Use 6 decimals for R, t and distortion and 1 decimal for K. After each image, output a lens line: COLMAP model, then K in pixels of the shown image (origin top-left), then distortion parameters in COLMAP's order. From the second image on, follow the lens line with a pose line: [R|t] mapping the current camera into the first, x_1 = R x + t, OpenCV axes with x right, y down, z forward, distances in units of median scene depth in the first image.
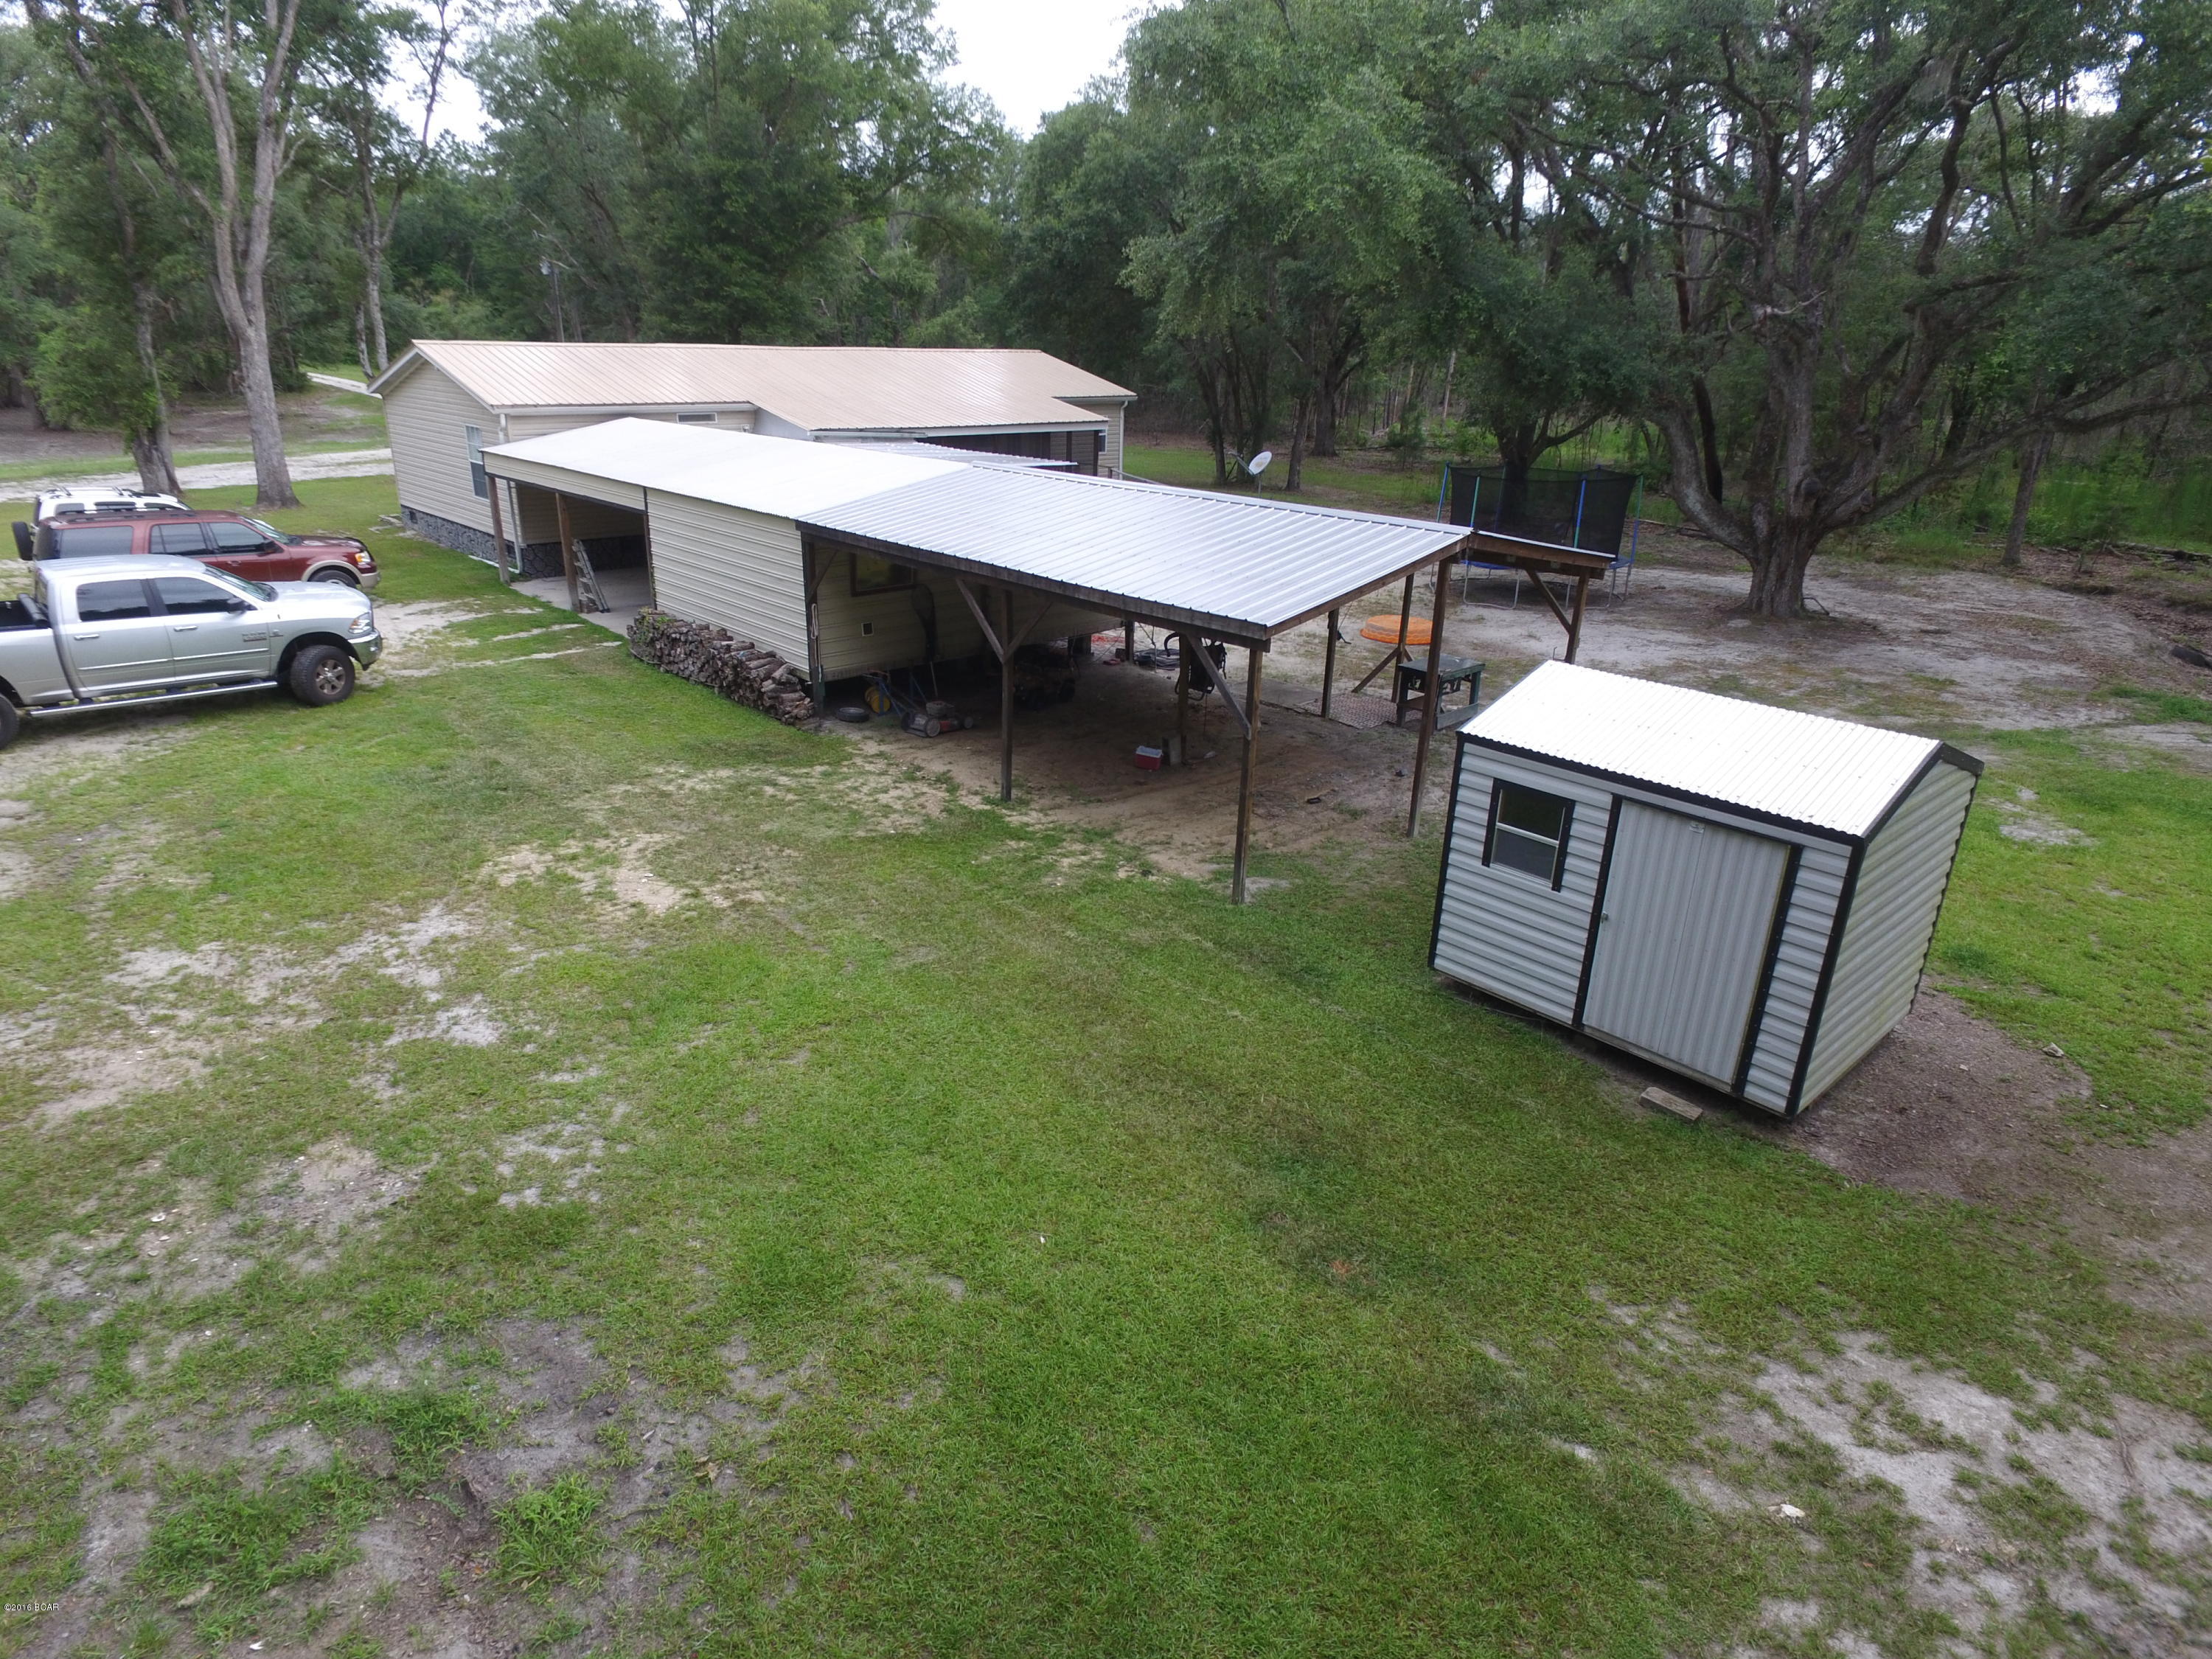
lens RADIAL K [[1286.9, 0, 1093.8], [0, 1286.9, 830.6], [0, 0, 1]] dist [0.001783, -0.001295]
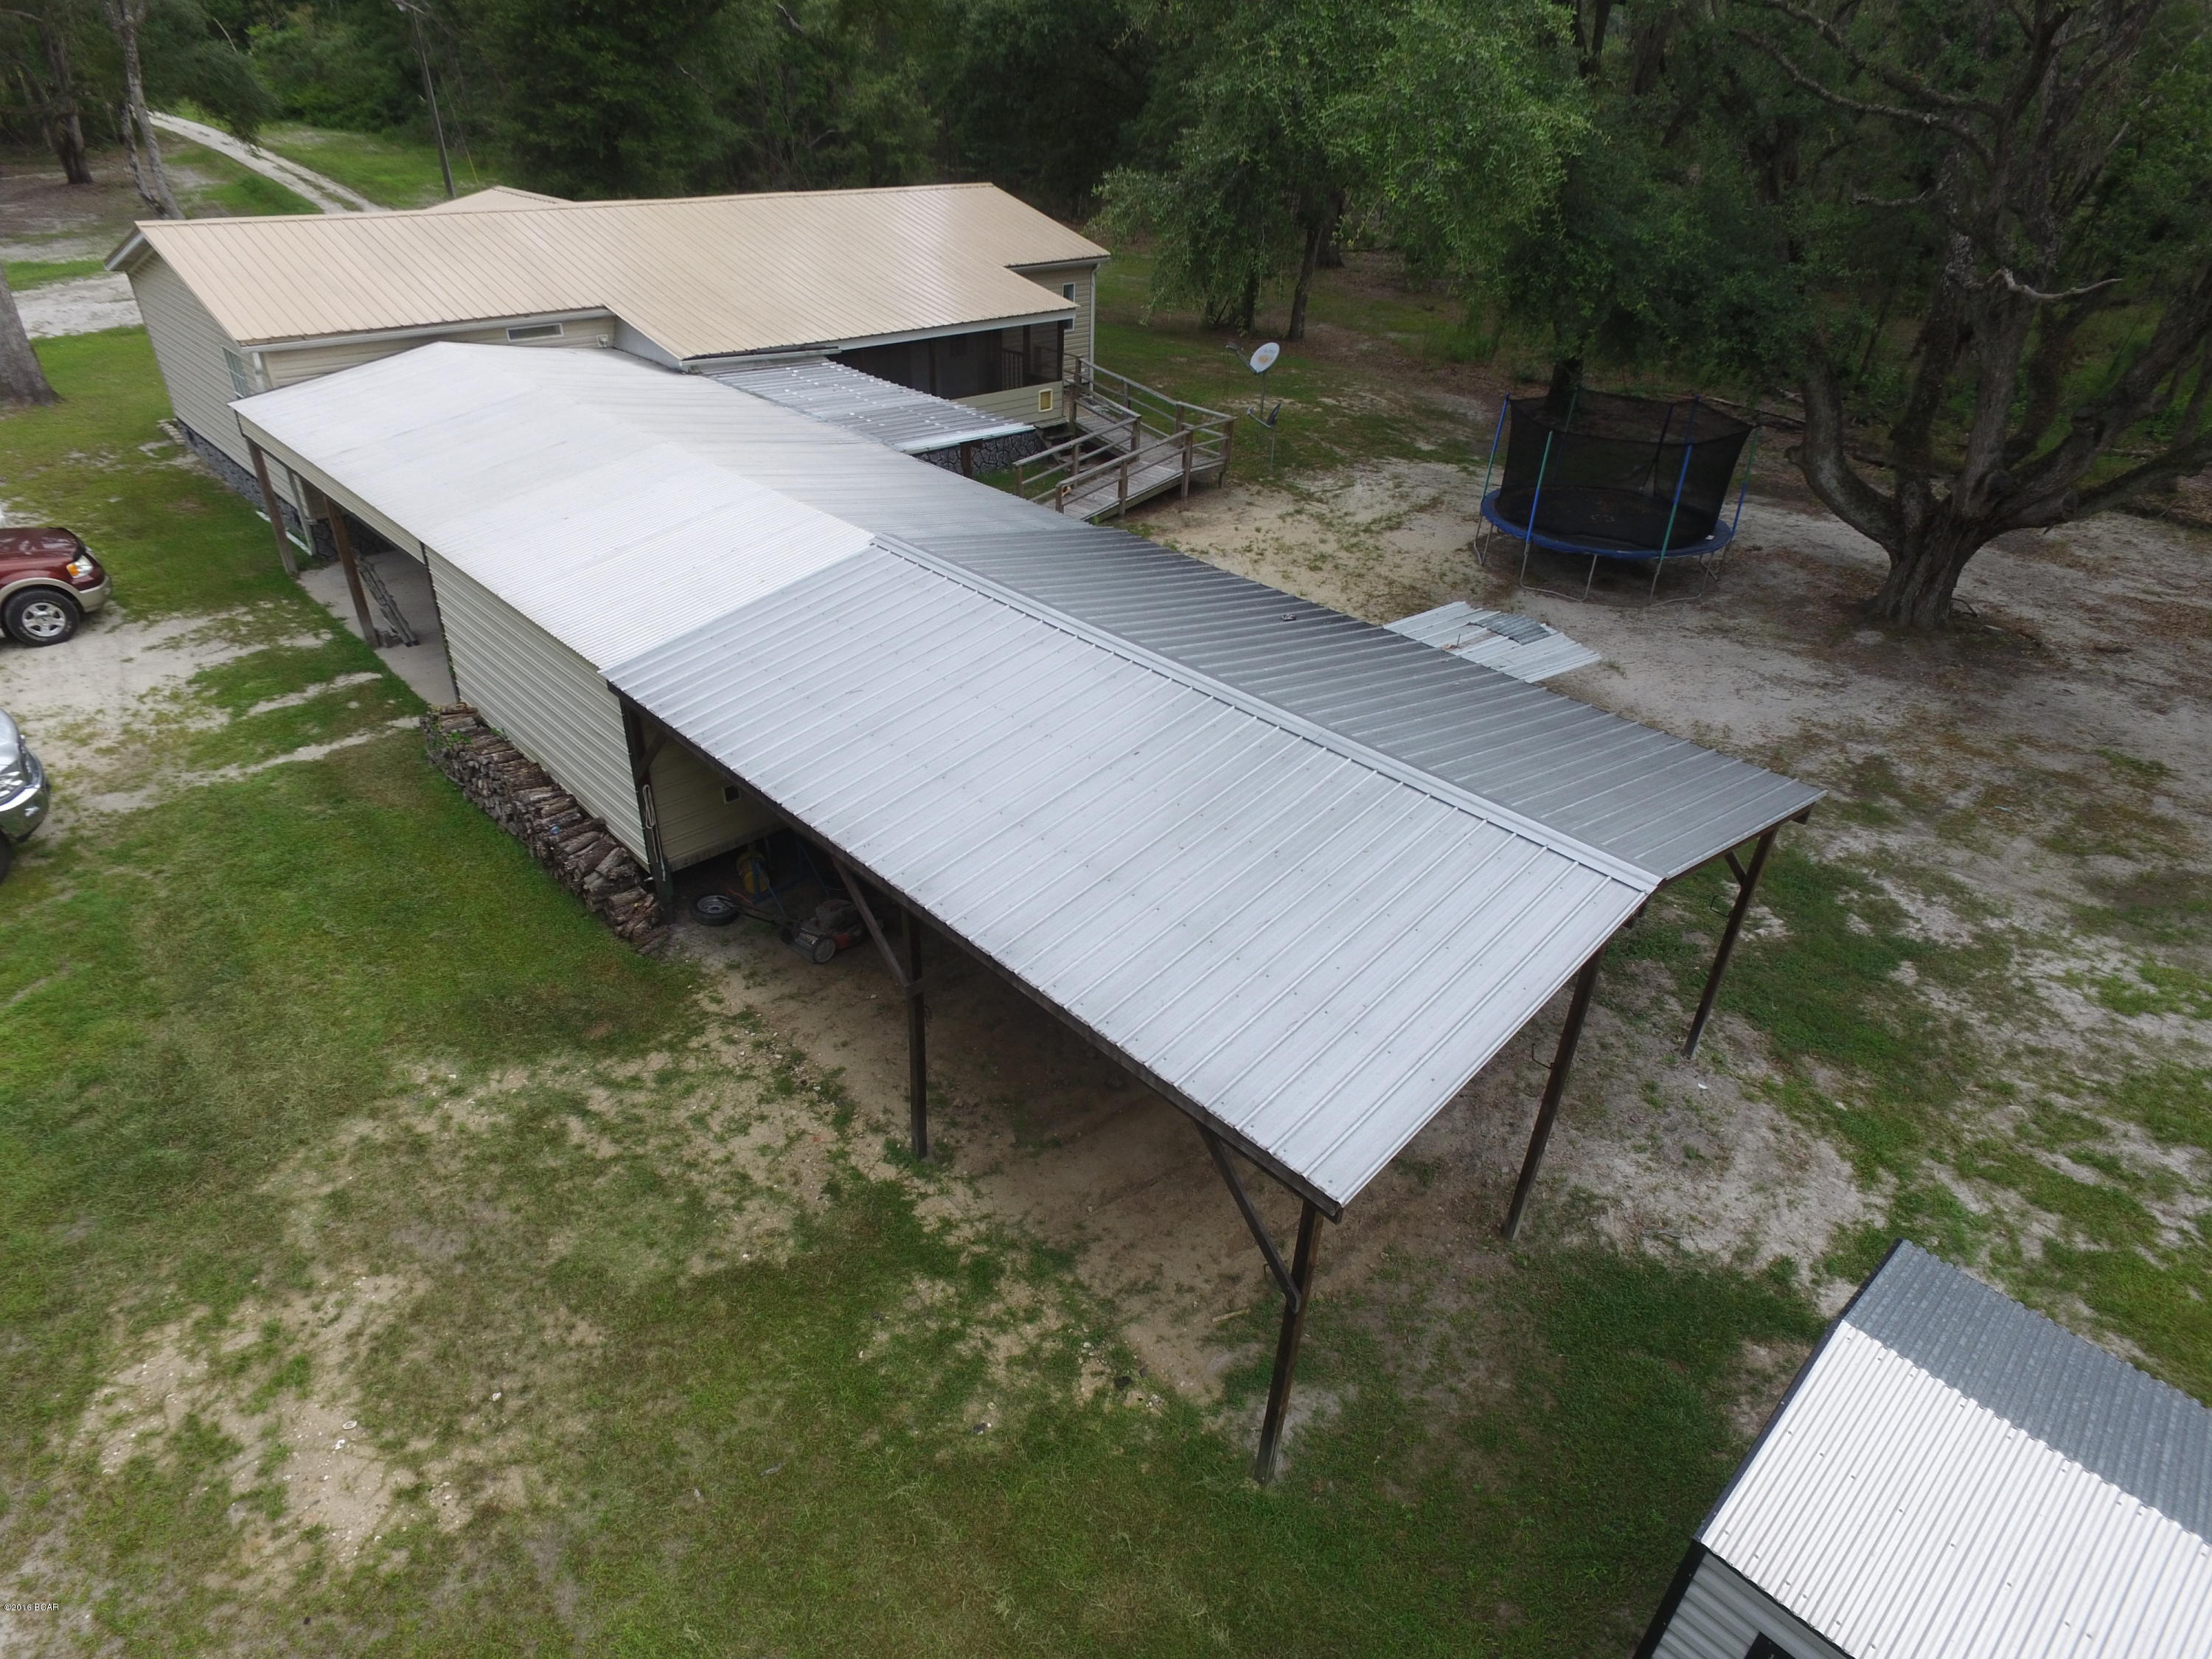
lens RADIAL K [[1286.1, 0, 1086.4], [0, 1286.1, 835.0], [0, 0, 1]] dist [-0.000978, 0.006796]
pose [[0.999832, 0.001240, 0.018266, 0.008067], [-0.004619, 0.982513, 0.186138, -0.312406], [-0.017716, -0.186191, 0.982354, 0.346400]]
